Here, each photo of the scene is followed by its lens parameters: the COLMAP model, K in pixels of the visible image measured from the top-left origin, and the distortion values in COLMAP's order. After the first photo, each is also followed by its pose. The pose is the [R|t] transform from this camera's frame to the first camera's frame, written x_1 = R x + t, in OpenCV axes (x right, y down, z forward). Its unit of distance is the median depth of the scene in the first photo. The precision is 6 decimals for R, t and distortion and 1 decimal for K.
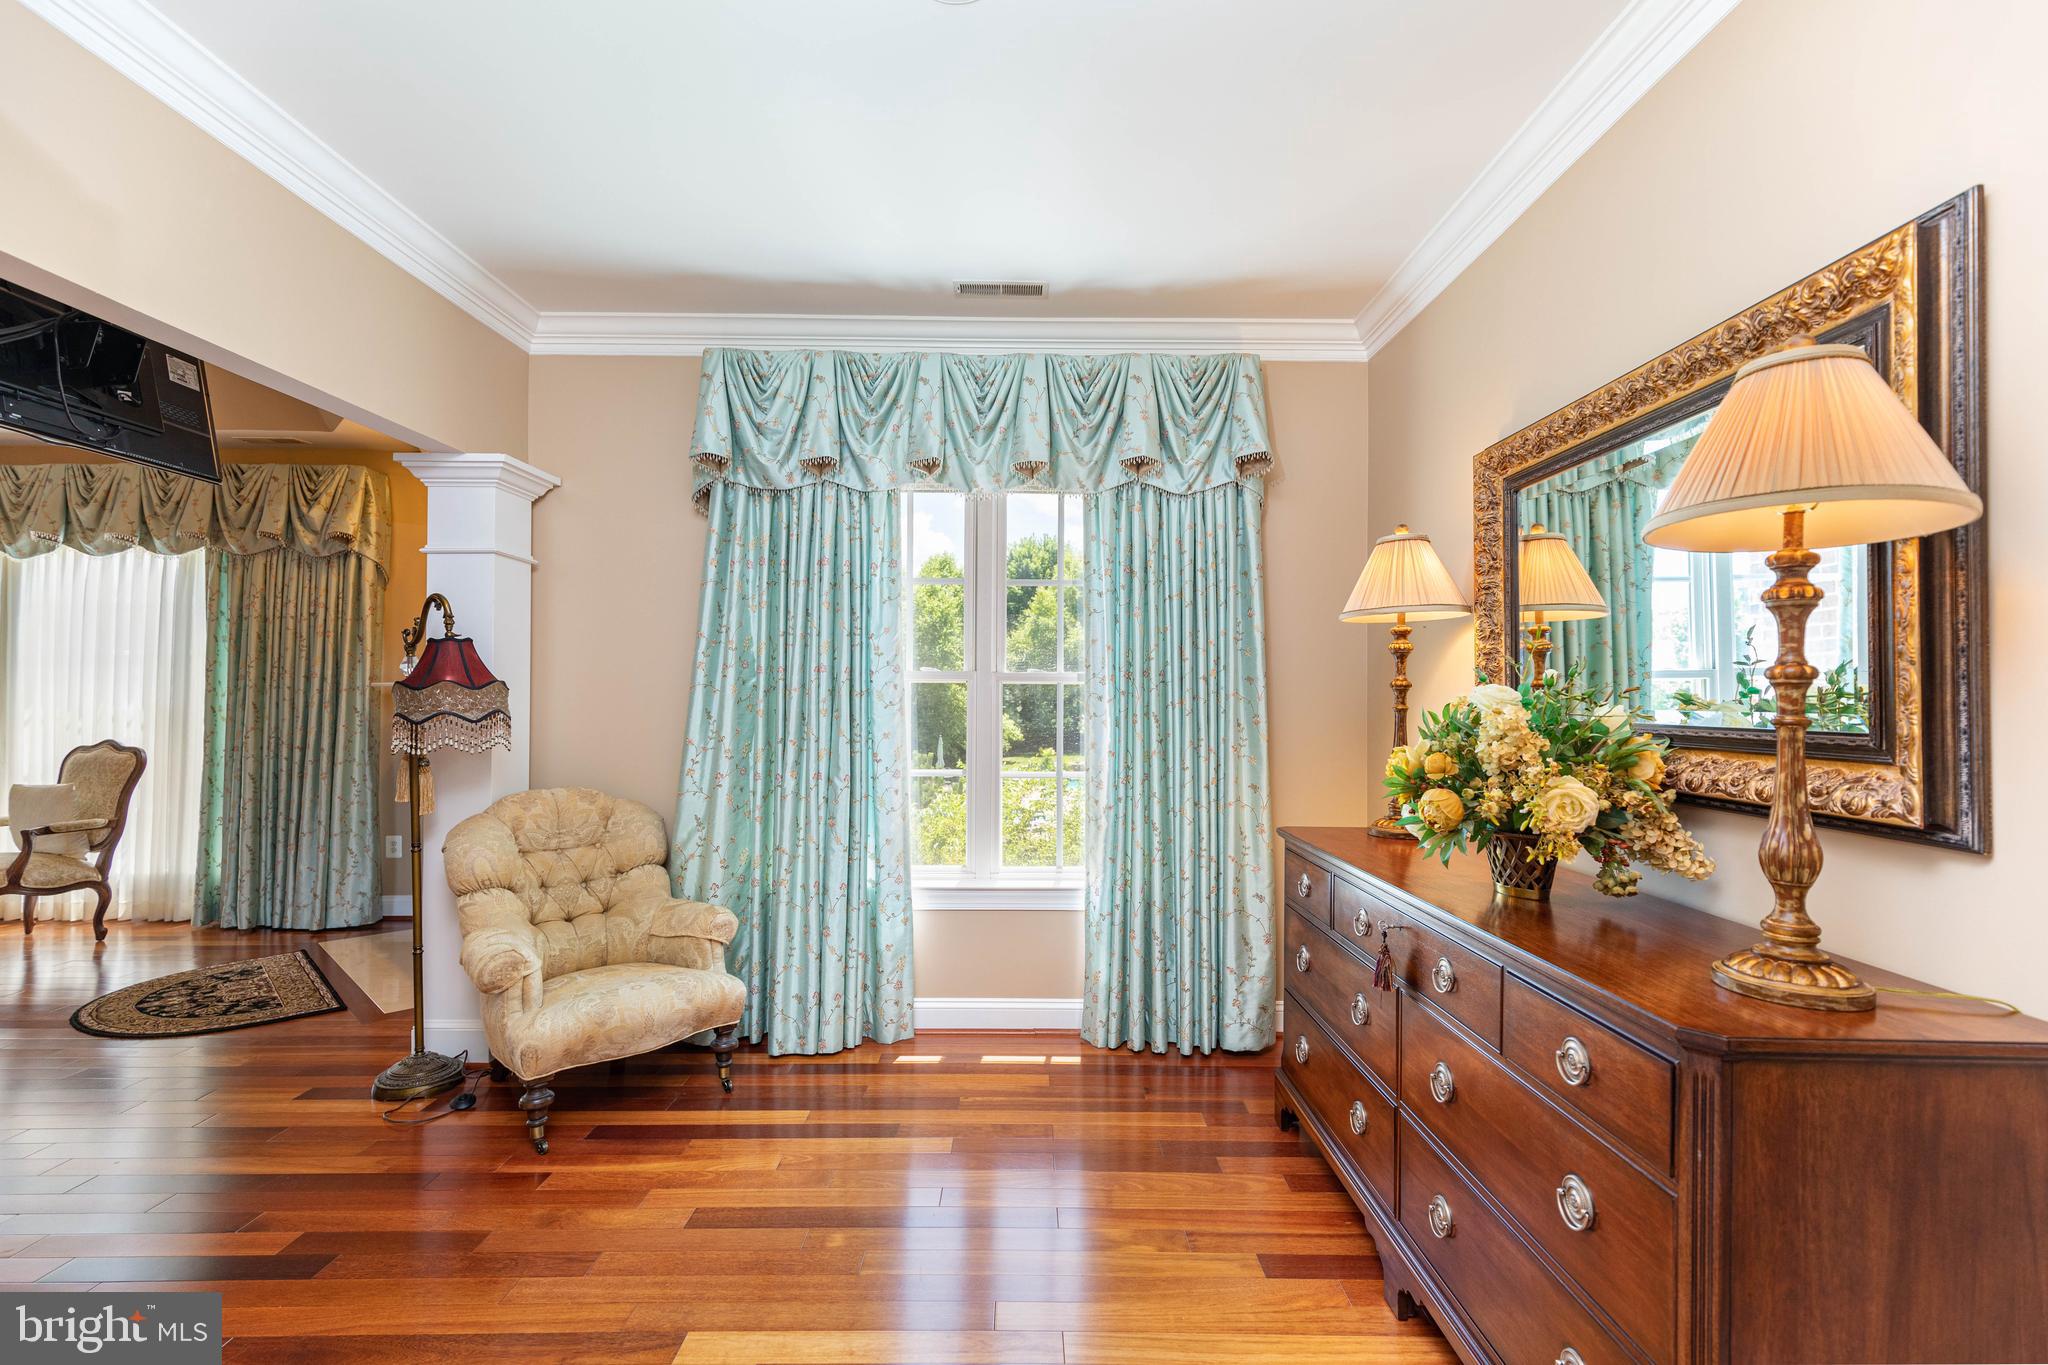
lens RADIAL K [[919.1, 0, 1027.7], [0, 919.1, 696.6], [0, 0, 1]] dist [0.007712, -0.000376]
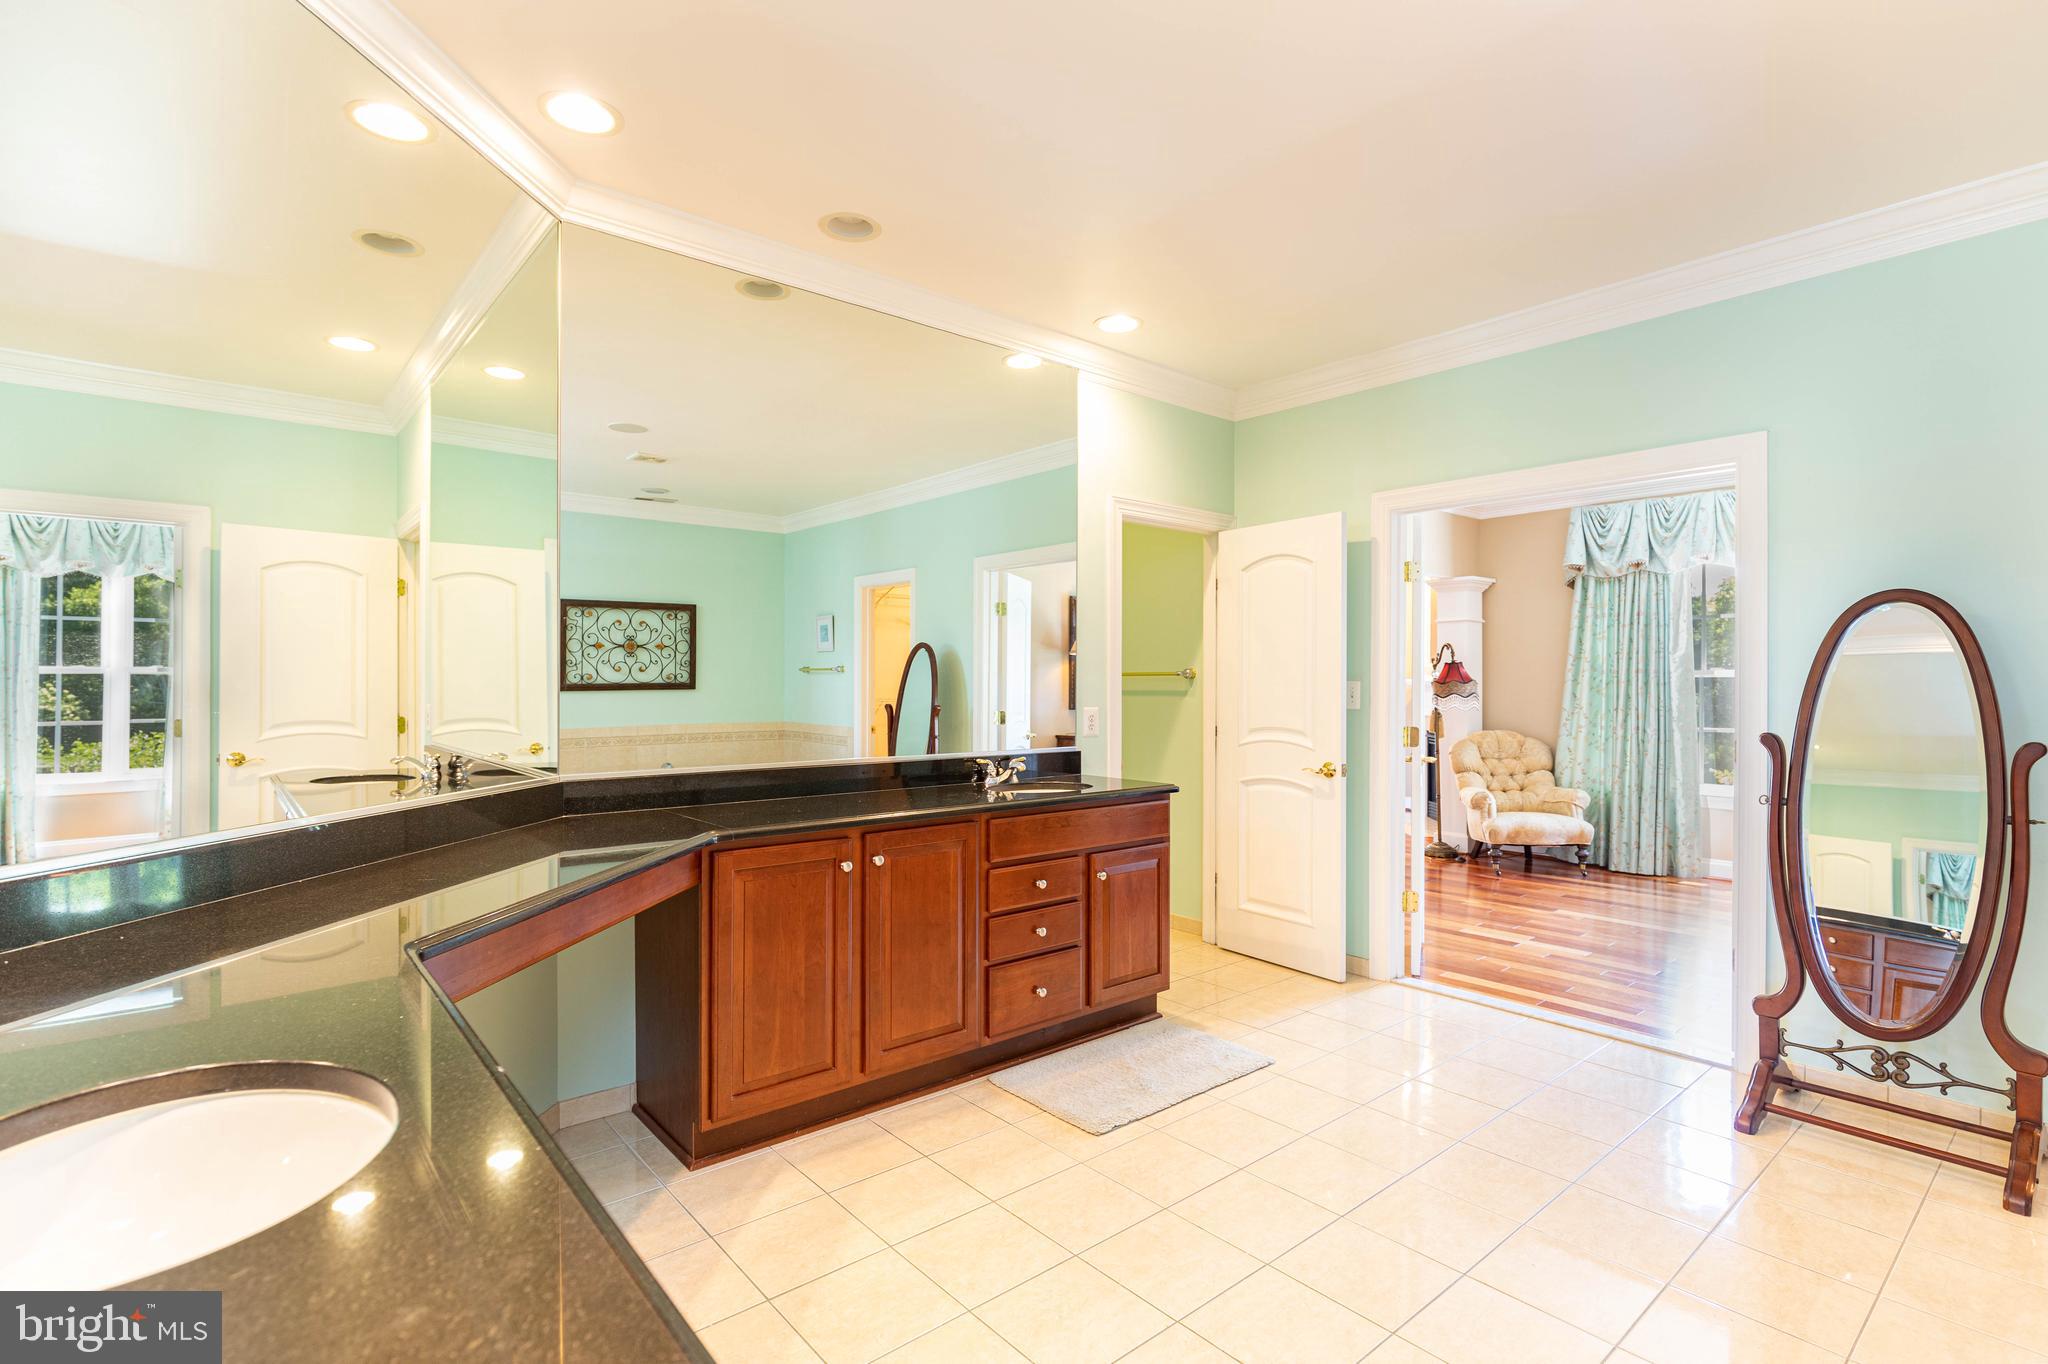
lens RADIAL K [[964.8, 0, 1023.5], [0, 964.8, 690.8], [0, 0, 1]] dist [-0.005184, -0.000515]
pose [[0.645964, 0.000095, -0.763368, 0.469380], [0.012025, 0.999875, 0.010300, -0.026095], [0.763273, -0.015833, 0.645882, -1.242644]]
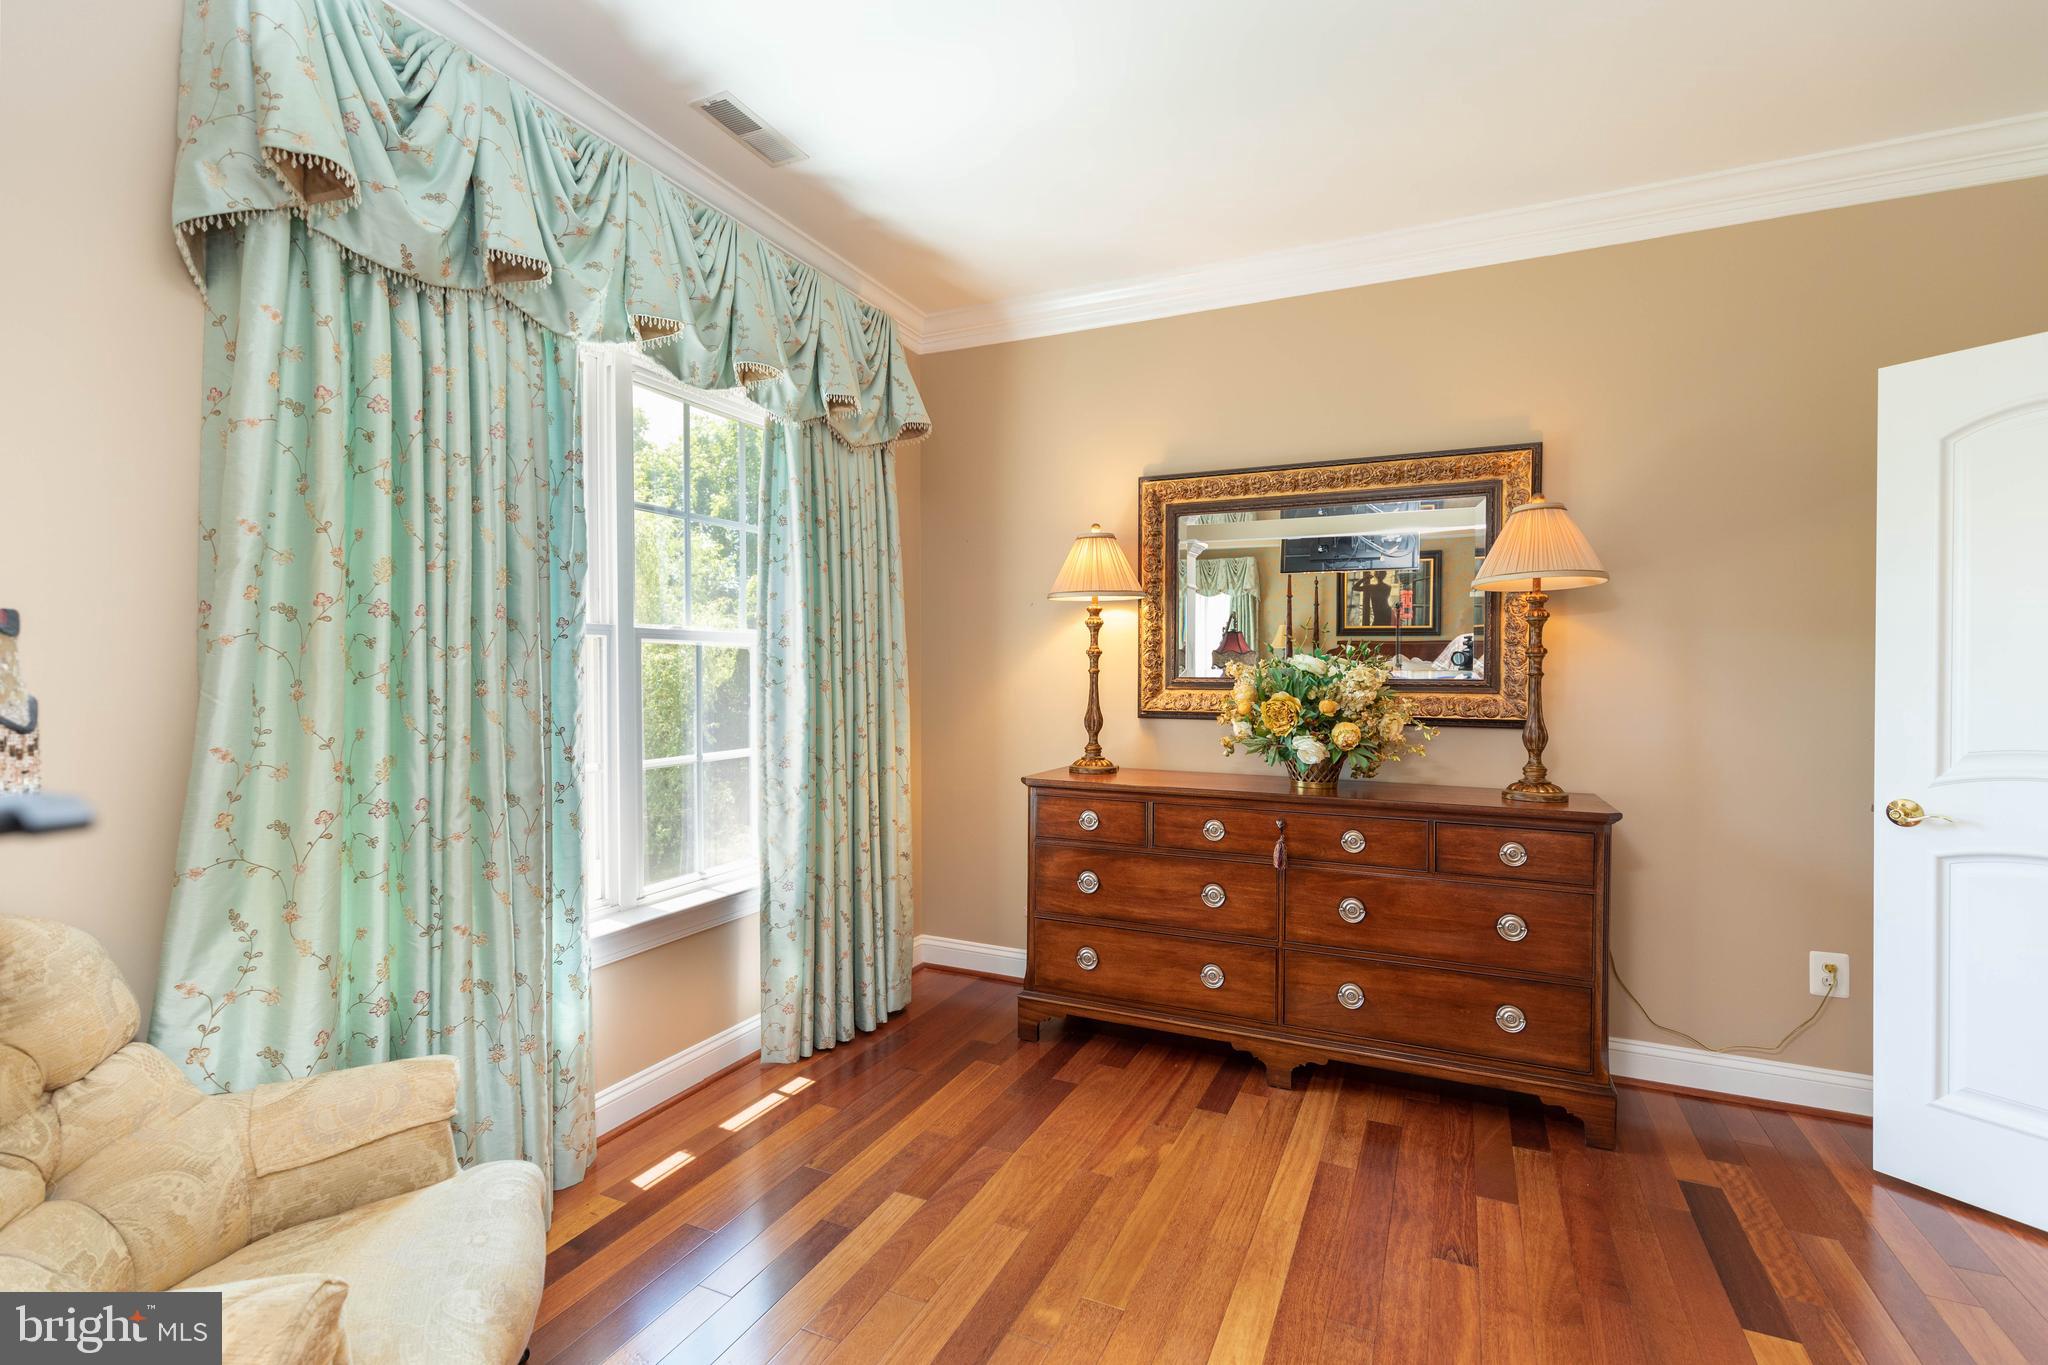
lens RADIAL K [[919.1, 0, 1021.3], [0, 919.1, 690.6], [0, 0, 1]] dist [0.007712, -0.000376]
pose [[0.428758, -0.025997, 0.903045, -0.639375], [-0.003692, 0.999527, 0.030528, 0.001305], [-0.903412, -0.016423, 0.428460, 0.455058]]
